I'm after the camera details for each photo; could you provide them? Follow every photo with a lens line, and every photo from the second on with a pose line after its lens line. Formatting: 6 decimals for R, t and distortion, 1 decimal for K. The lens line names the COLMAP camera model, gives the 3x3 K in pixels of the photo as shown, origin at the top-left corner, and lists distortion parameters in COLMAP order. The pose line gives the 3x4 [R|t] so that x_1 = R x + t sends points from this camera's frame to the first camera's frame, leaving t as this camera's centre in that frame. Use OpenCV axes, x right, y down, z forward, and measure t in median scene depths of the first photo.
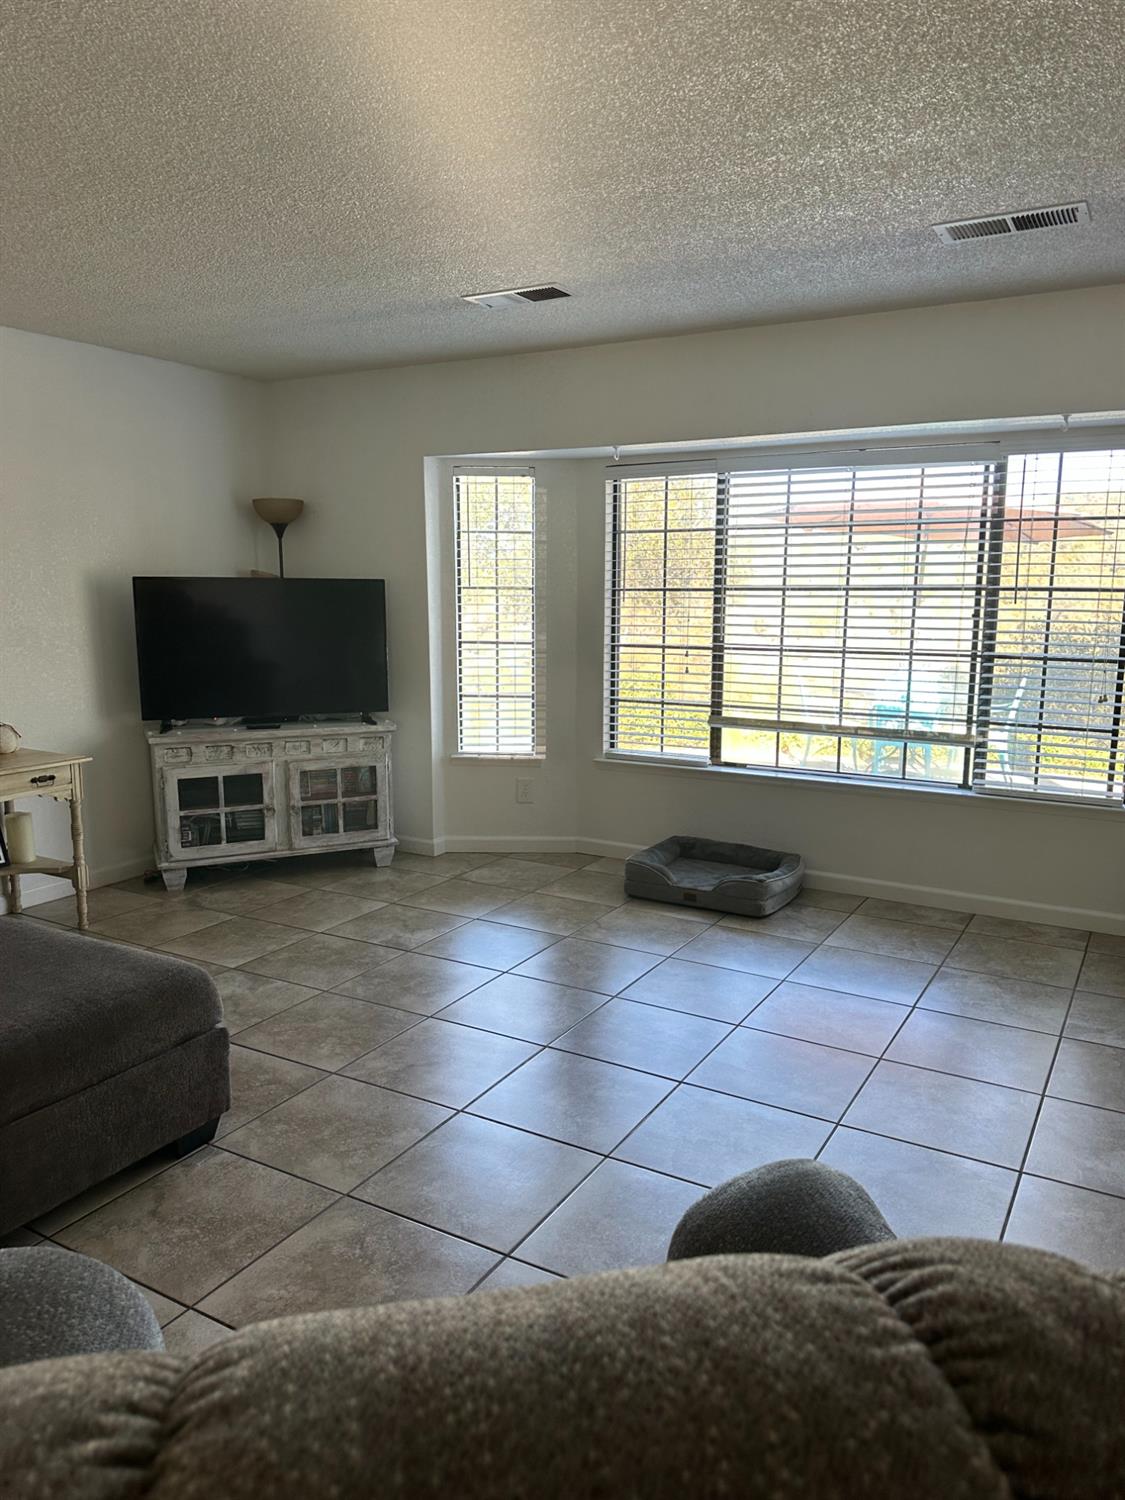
lens RADIAL K [[1061.5, 0, 571.3], [0, 1061.5, 758.9], [0, 0, 1]] dist [0.062862, -0.075435]
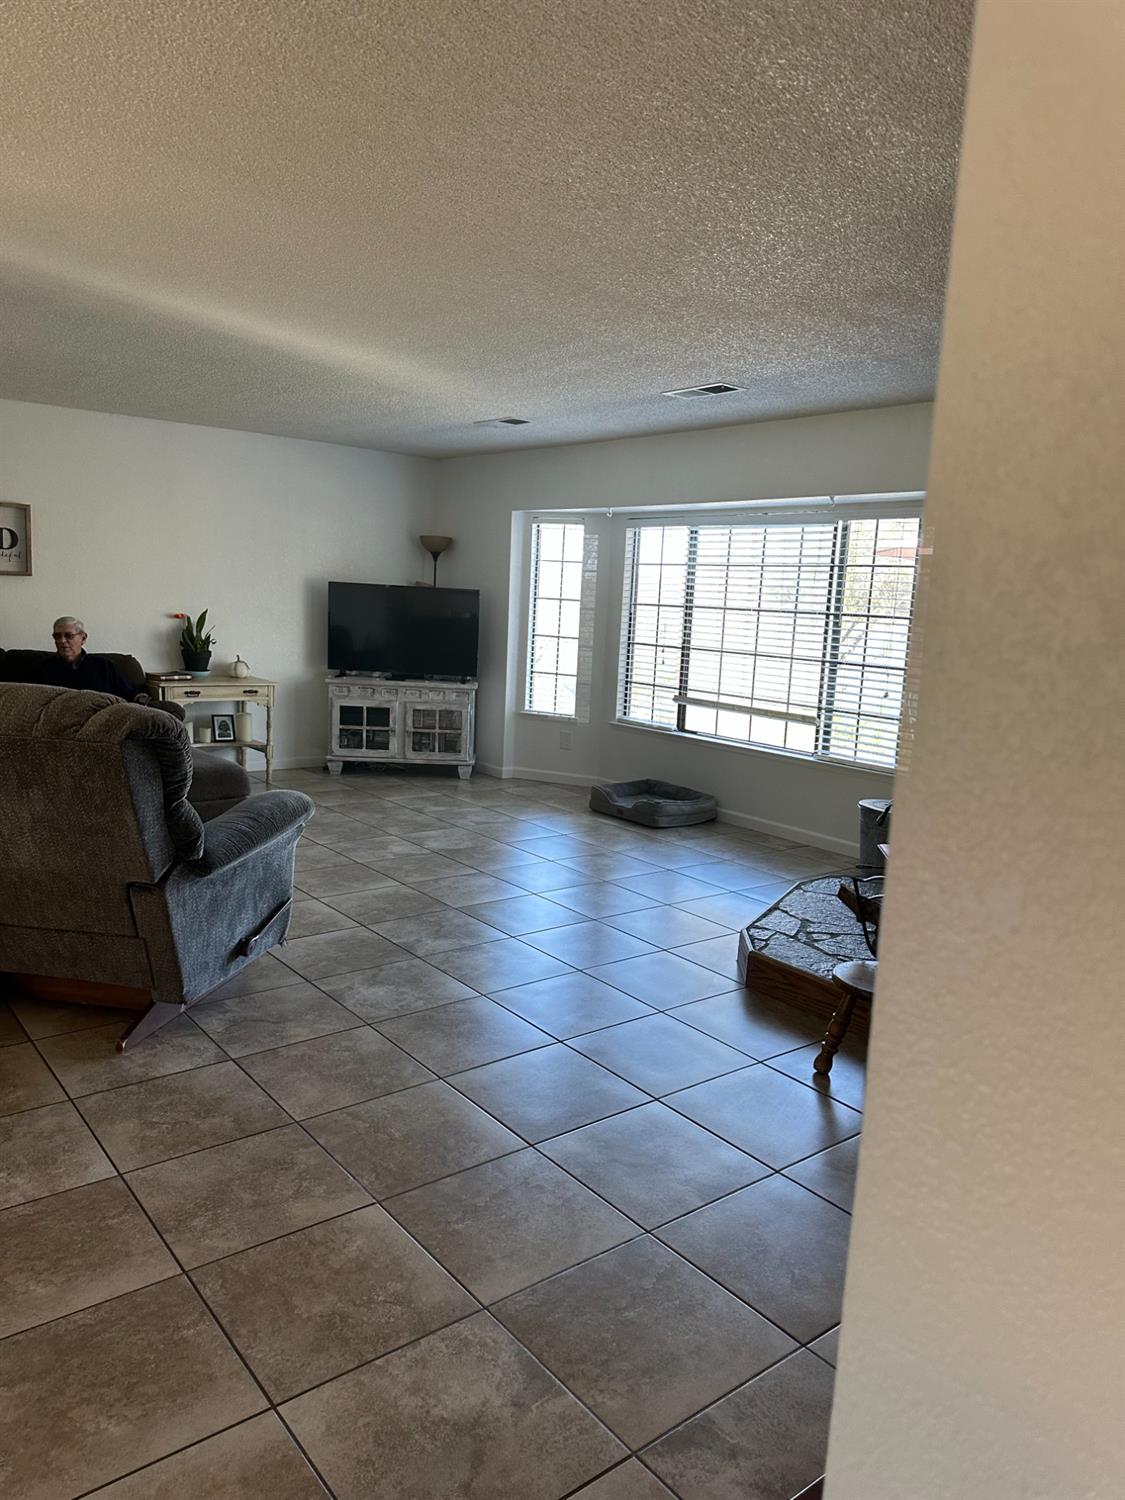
lens RADIAL K [[1061.5, 0, 570.4], [0, 1061.5, 758.5], [0, 0, 1]] dist [0.062862, -0.075435]
pose [[0.928732, 0.099185, -0.357237, 0.525582], [-0.108048, 0.994134, -0.004882, 0.066371], [0.354657, 0.043132, 0.934001, -0.377208]]
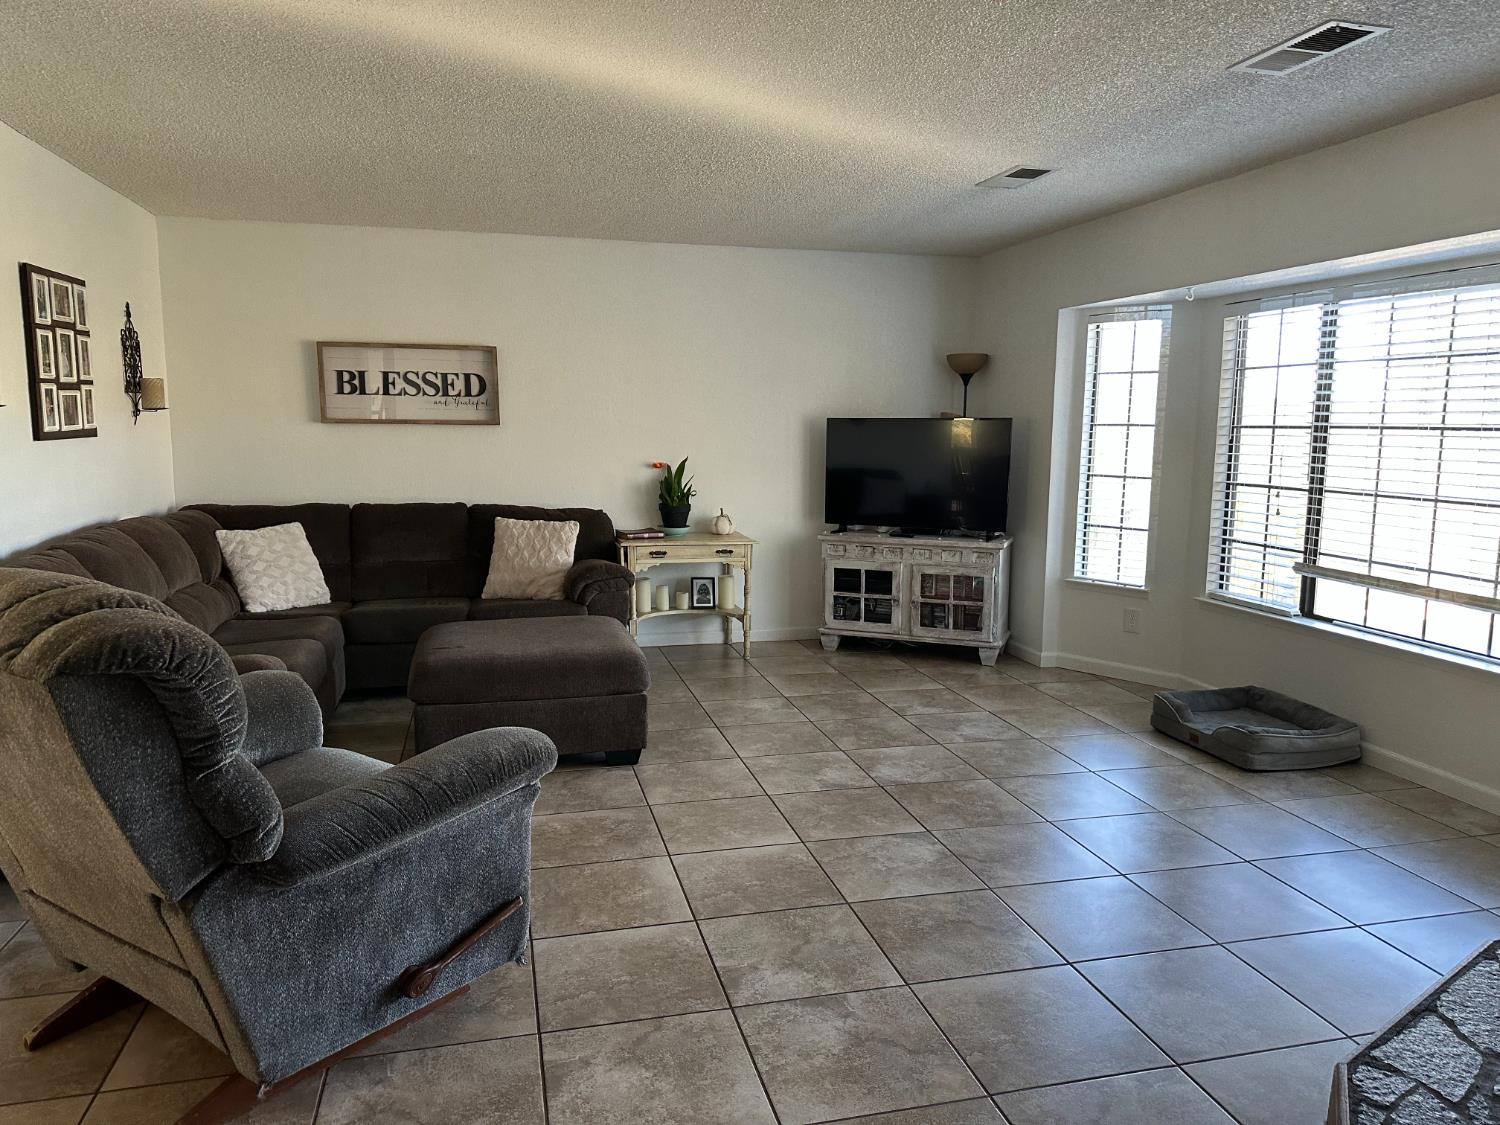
lens RADIAL K [[1061.5, 0, 742.0], [0, 1061.5, 571.1], [0, 0, 1]] dist [0.062862, -0.075435]
pose [[0.685555, 0.103687, -0.720600, 0.486274], [-0.128077, 0.991546, 0.020825, 0.009844], [0.716667, 0.078015, 0.693039, -0.001617]]
